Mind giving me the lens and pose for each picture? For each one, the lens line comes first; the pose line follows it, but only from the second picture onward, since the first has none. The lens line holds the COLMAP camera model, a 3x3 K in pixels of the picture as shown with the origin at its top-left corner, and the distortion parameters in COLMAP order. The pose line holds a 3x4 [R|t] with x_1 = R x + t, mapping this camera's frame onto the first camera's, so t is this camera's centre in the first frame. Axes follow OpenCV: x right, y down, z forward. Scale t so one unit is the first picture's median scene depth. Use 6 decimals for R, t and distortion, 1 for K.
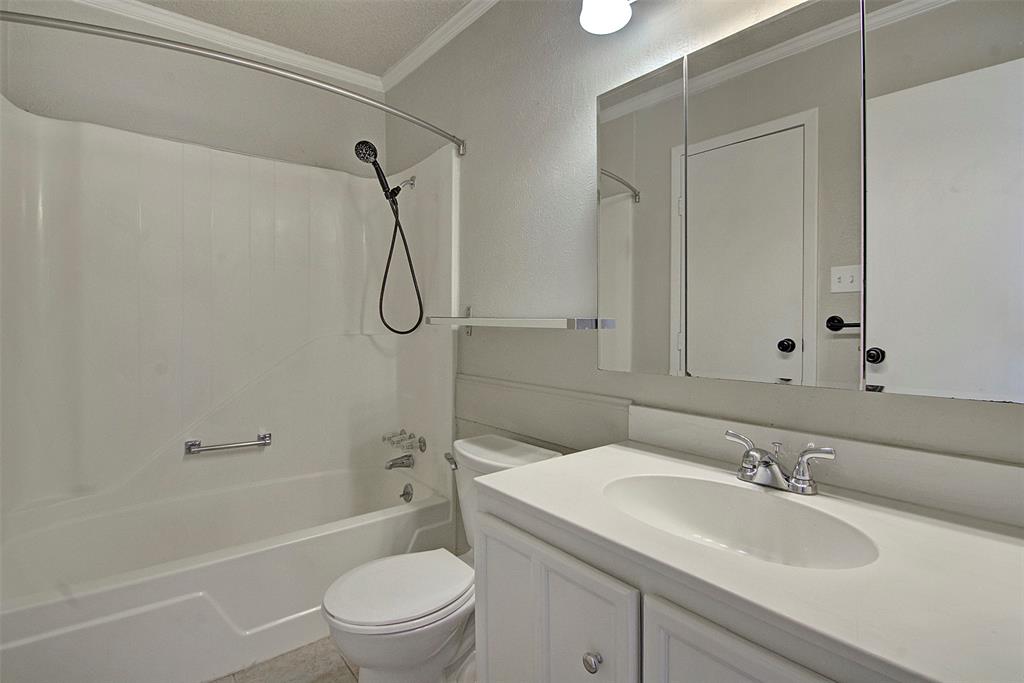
lens RADIAL K [[490.5, 0, 513.0], [0, 490.5, 337.2], [0, 0, 1]] dist [-0.008330, -0.010048]
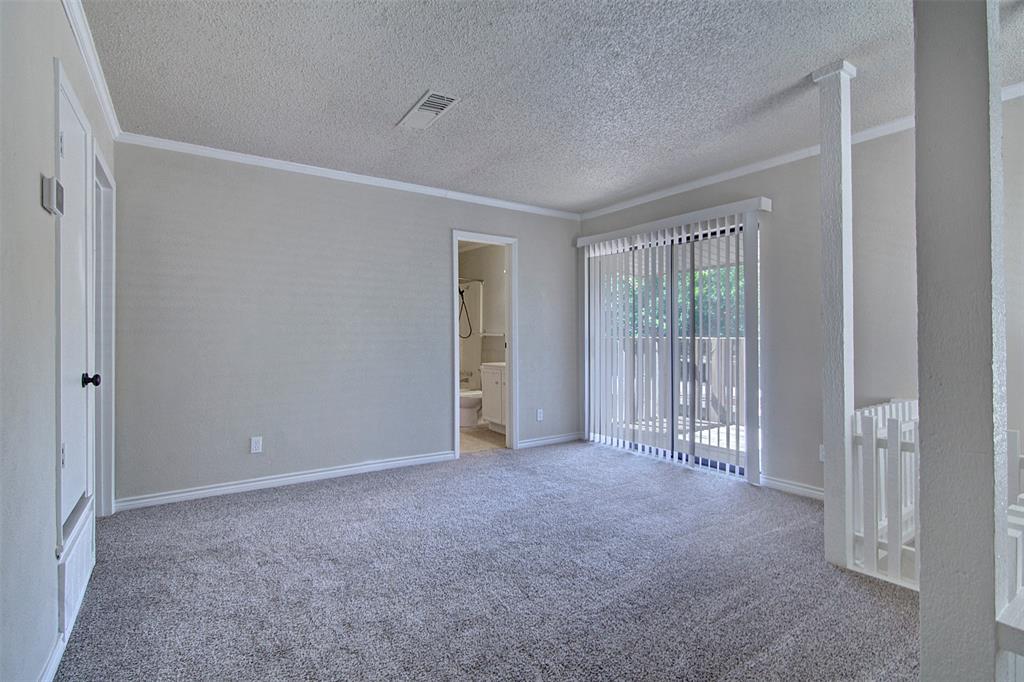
lens RADIAL K [[490.5, 0, 511.4], [0, 490.5, 337.9], [0, 0, 1]] dist [-0.008330, -0.010048]
pose [[0.995547, -0.004934, -0.094136, 0.361475], [0.003518, 0.999878, -0.015207, 0.039136], [0.094200, 0.014808, 0.995443, -2.075793]]
